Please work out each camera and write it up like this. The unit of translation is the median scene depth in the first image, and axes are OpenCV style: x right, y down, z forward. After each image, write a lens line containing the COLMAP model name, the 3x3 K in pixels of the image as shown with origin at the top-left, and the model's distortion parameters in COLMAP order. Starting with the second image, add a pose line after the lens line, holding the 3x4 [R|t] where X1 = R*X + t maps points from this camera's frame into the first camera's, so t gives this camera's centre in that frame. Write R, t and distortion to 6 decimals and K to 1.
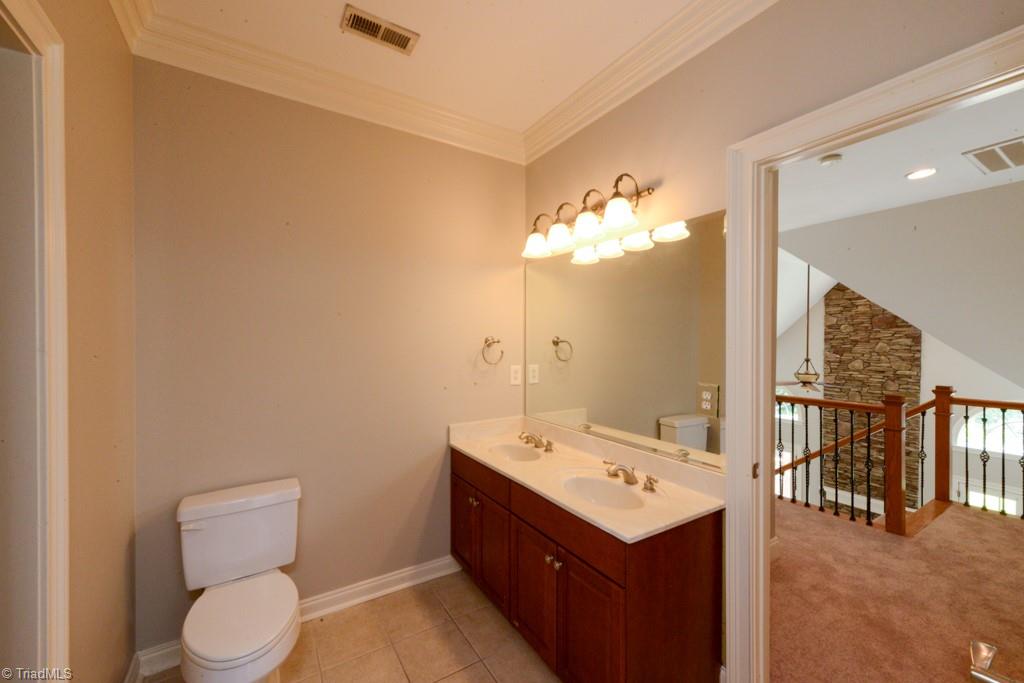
lens RADIAL K [[397.5, 0, 514.1], [0, 397.5, 342.0], [0, 0, 1]] dist [0.002940, -0.000600]
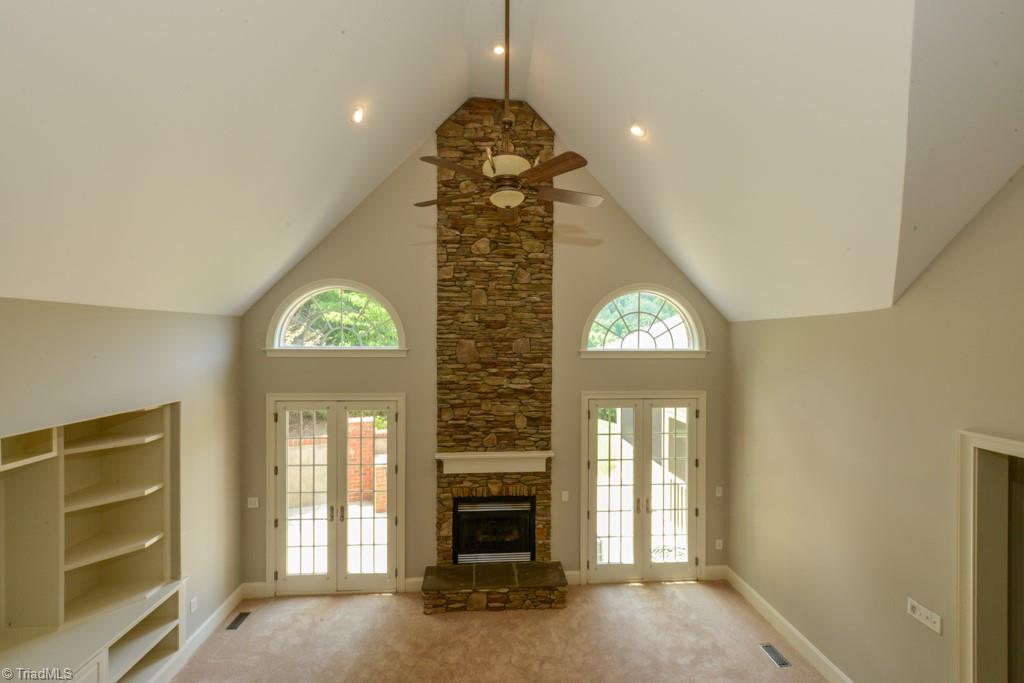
lens RADIAL K [[397.5, 0, 511.1], [0, 397.5, 343.2], [0, 0, 1]] dist [0.002940, -0.000600]
pose [[0.477018, -0.012698, 0.878802, 0.330869], [0.005498, 0.999919, 0.011464, 0.203777], [-0.878876, -0.000637, 0.477049, 0.662211]]
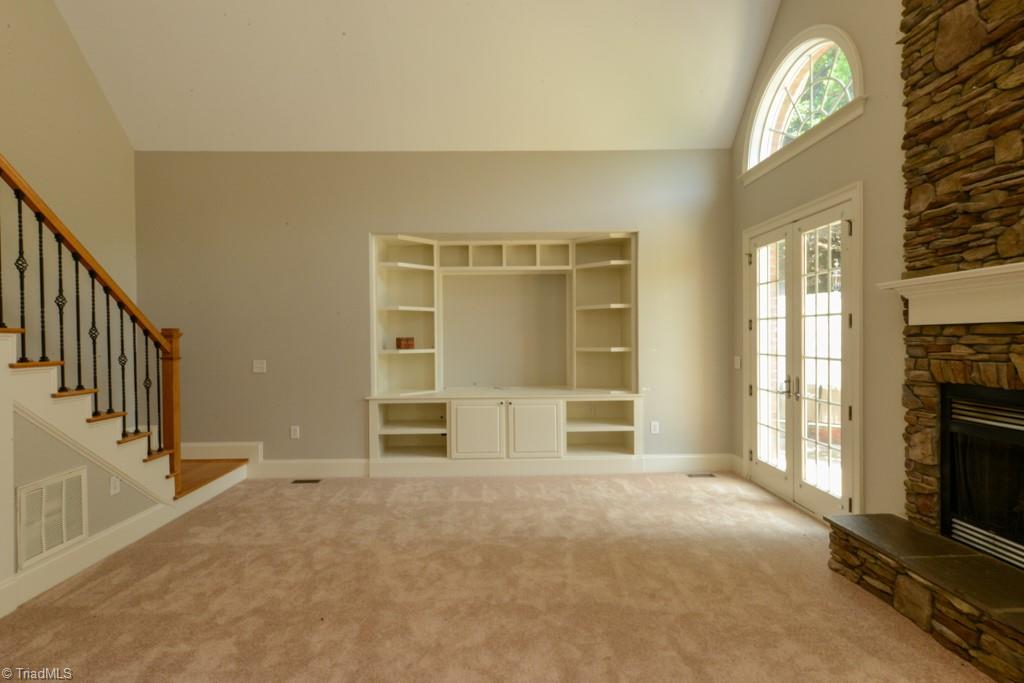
lens RADIAL K [[509.4, 0, 505.9], [0, 509.4, 342.4], [0, 0, 1]] dist [0.007804, -0.002775]
pose [[0.852157, -0.006368, -0.523247, 0.769644], [0.008252, 0.999965, 0.001269, 0.425047], [0.523221, -0.005399, 0.852180, 0.573874]]
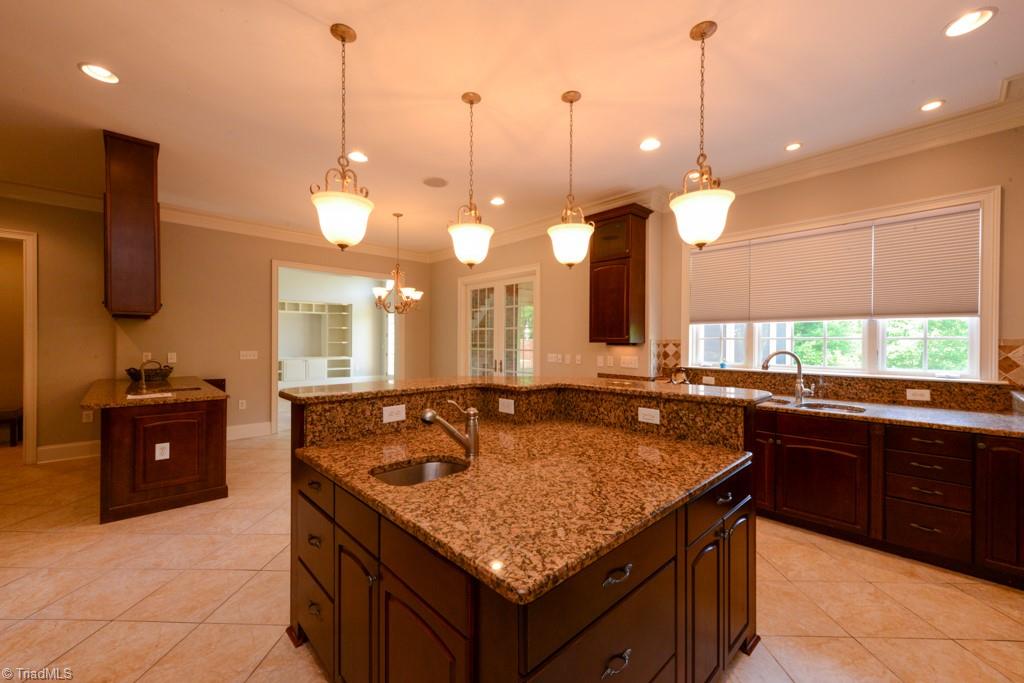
lens RADIAL K [[397.5, 0, 514.1], [0, 397.5, 343.2], [0, 0, 1]] dist [0.002940, -0.000600]
pose [[0.979791, -0.003046, 0.200002, 0.889126], [0.002542, 0.999993, 0.002775, 0.436822], [-0.200009, -0.002210, 0.979792, -0.485250]]
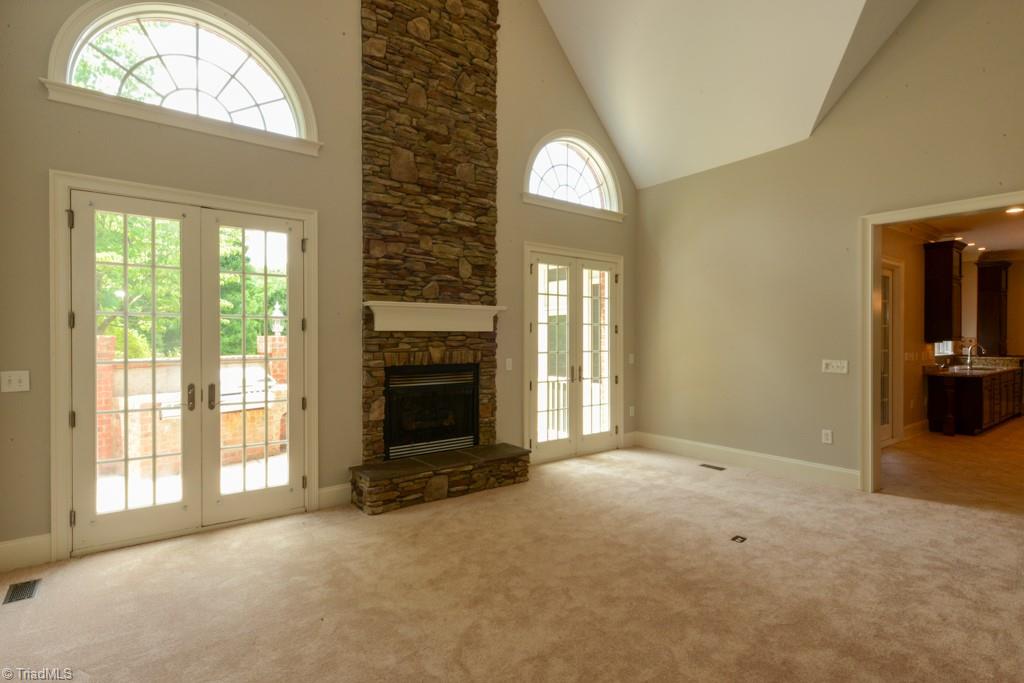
lens RADIAL K [[509.4, 0, 505.9], [0, 509.4, 343.8], [0, 0, 1]] dist [0.007804, -0.002775]
pose [[-0.085935, -0.017485, 0.996147, 0.246795], [0.006032, 0.999819, 0.018070, 0.420412], [-0.996283, 0.007561, -0.085814, 0.956995]]
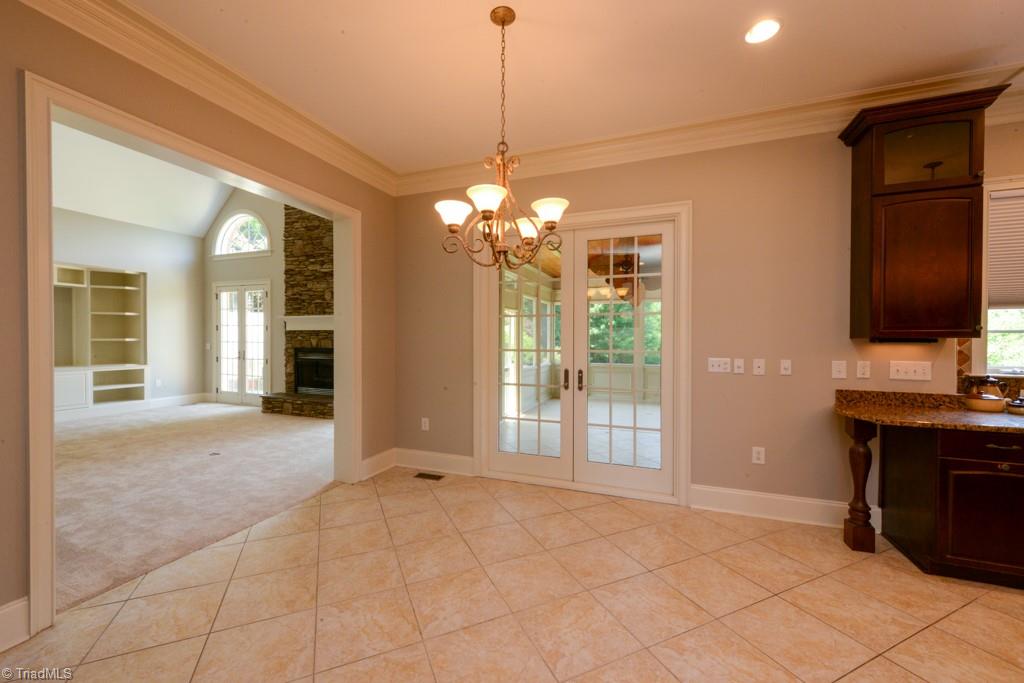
lens RADIAL K [[397.5, 0, 512.7], [0, 397.5, 343.5], [0, 0, 1]] dist [0.002940, -0.000600]
pose [[0.797502, -0.008450, 0.603257, 0.684898], [0.002598, 0.999941, 0.010572, 0.438074], [-0.603311, -0.006864, 0.797477, -0.023515]]
